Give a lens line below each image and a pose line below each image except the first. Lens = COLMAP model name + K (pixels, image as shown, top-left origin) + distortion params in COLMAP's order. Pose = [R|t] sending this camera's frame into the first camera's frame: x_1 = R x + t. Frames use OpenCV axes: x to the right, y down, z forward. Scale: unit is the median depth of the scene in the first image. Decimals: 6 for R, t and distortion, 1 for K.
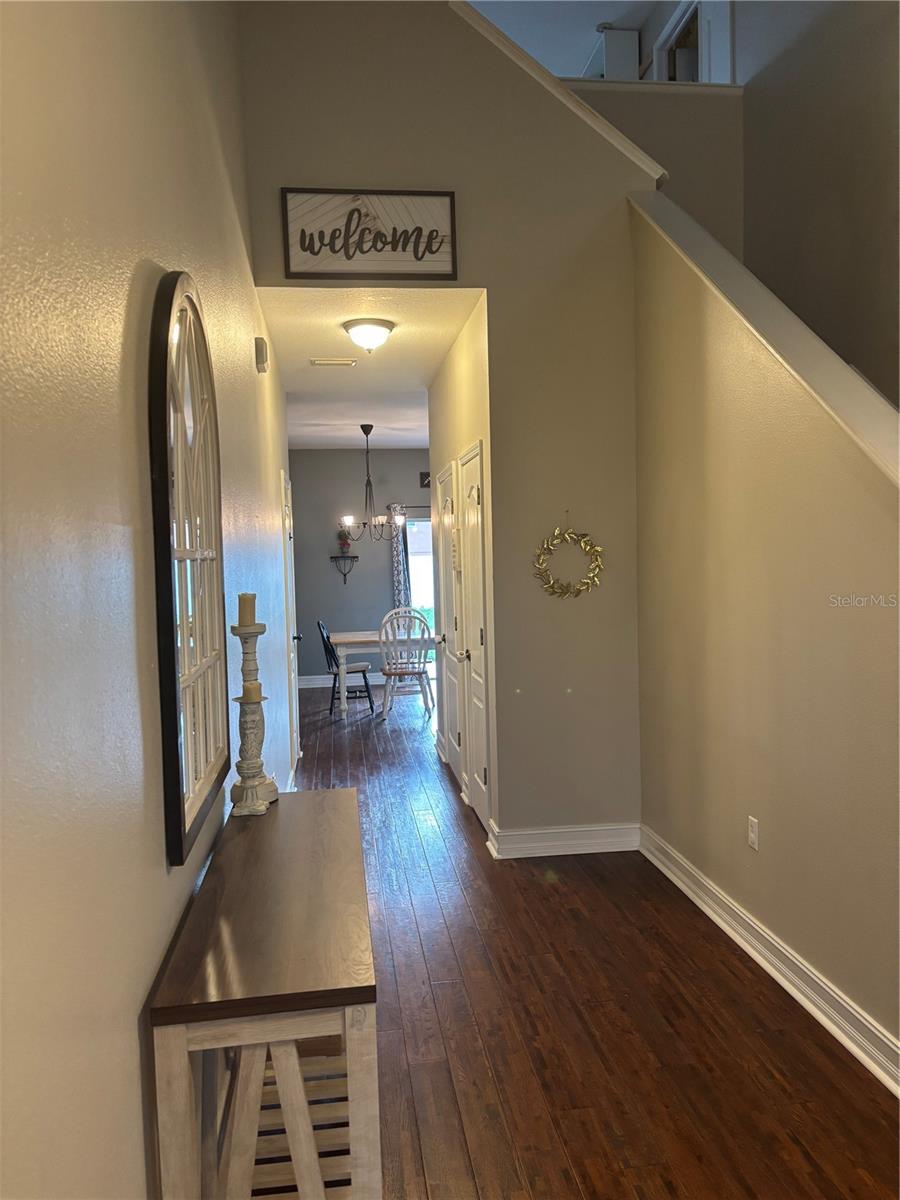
lens RADIAL K [[904.6, 0, 452.0], [0, 904.6, 609.0], [0, 0, 1]] dist [0.036923, -0.044615]
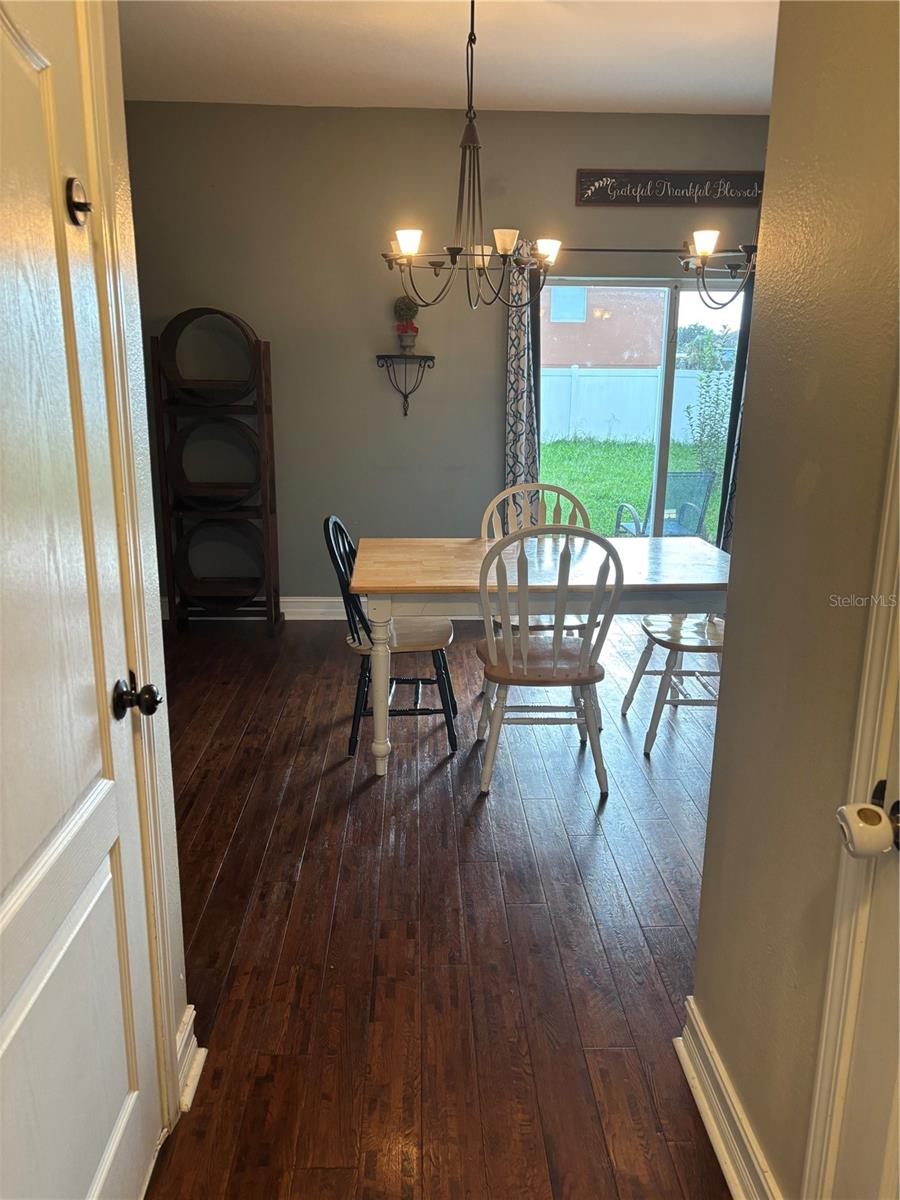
lens RADIAL K [[912.9, 0, 458.7], [0, 912.9, 597.4], [0, 0, 1]] dist [0.068668, -0.057261]
pose [[0.996139, 0.055592, -0.067946, -0.124378], [-0.042067, 0.981577, 0.186377, -0.059284], [0.077055, -0.182799, 0.980126, 1.235341]]
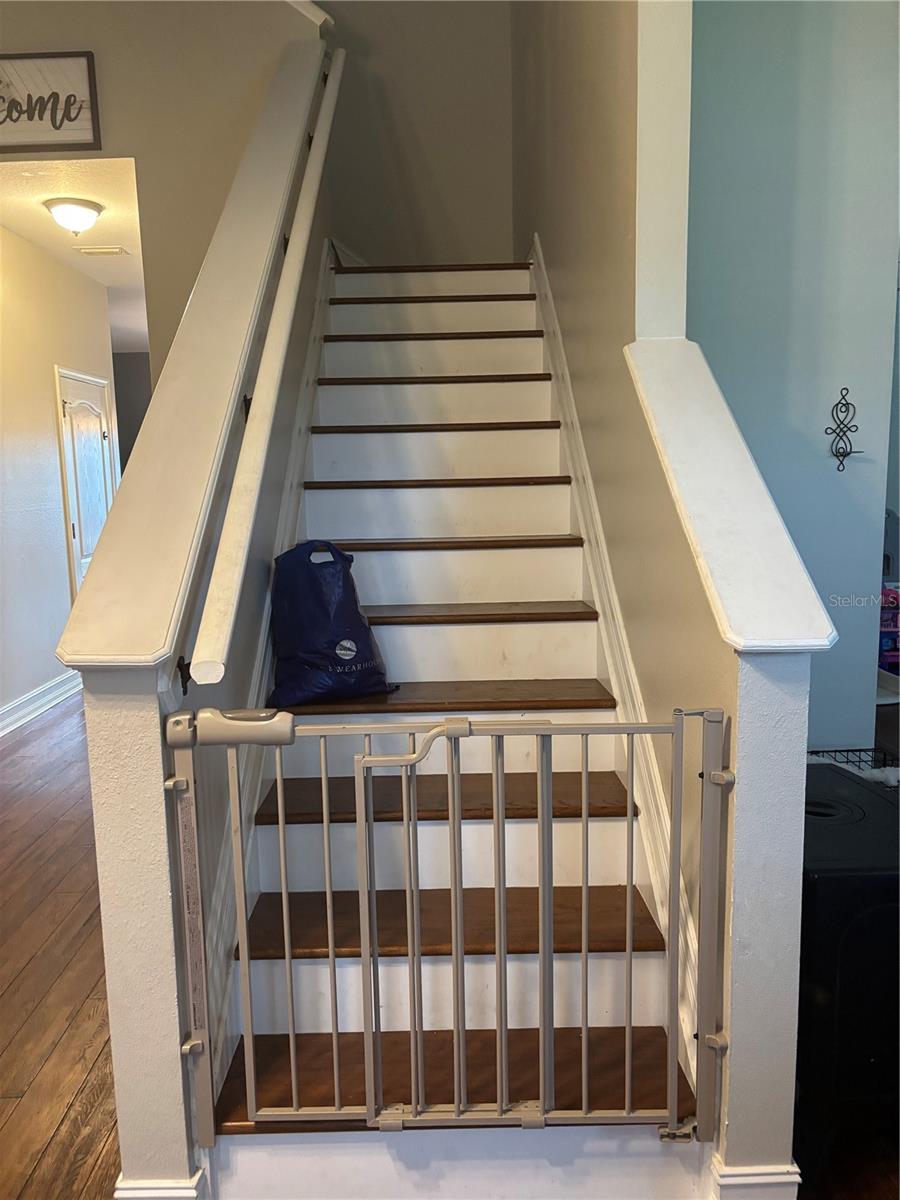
lens RADIAL K [[913.0, 0, 429.6], [0, 913.0, 601.2], [0, 0, 1]] dist [0.096088, -0.110790]
pose [[0.991508, 0.018911, -0.128663, 0.479189], [-0.008516, 0.996688, 0.080871, 0.022357], [0.129767, -0.079089, 0.988385, 0.056773]]
